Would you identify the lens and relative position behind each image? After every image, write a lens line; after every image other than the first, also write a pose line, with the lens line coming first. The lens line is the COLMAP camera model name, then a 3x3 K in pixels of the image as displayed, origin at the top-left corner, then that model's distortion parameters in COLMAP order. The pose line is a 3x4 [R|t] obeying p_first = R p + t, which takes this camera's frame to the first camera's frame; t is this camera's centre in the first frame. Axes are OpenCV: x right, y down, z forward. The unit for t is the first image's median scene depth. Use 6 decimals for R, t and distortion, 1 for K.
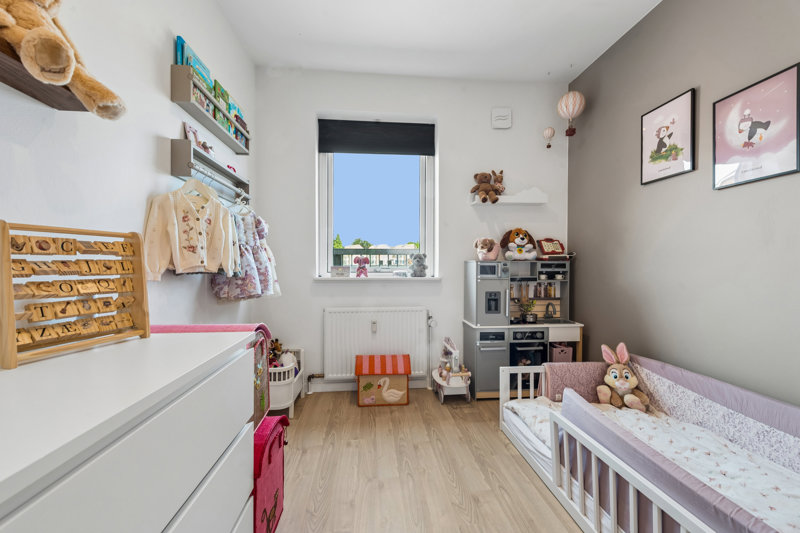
lens RADIAL K [[330.0, 0, 400.0], [0, 330.0, 266.5], [0, 0, 1]] dist [0.009030, -0.000833]
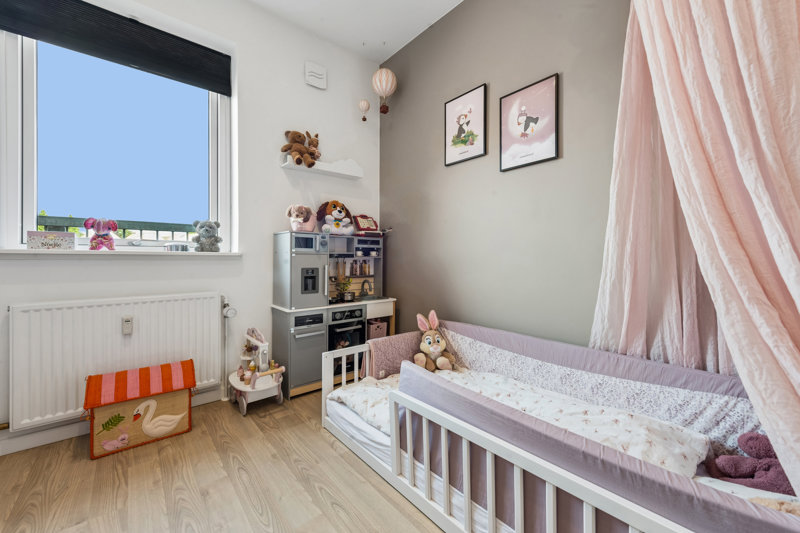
lens RADIAL K [[322.4, 0, 405.6], [0, 322.4, 258.4], [0, 0, 1]] dist [0.025449, -0.009493]
pose [[0.818373, -0.001618, 0.574685, 0.000493], [0.003252, 0.999993, -0.001815, 0.055257], [-0.574678, 0.003354, 0.818373, 0.170505]]
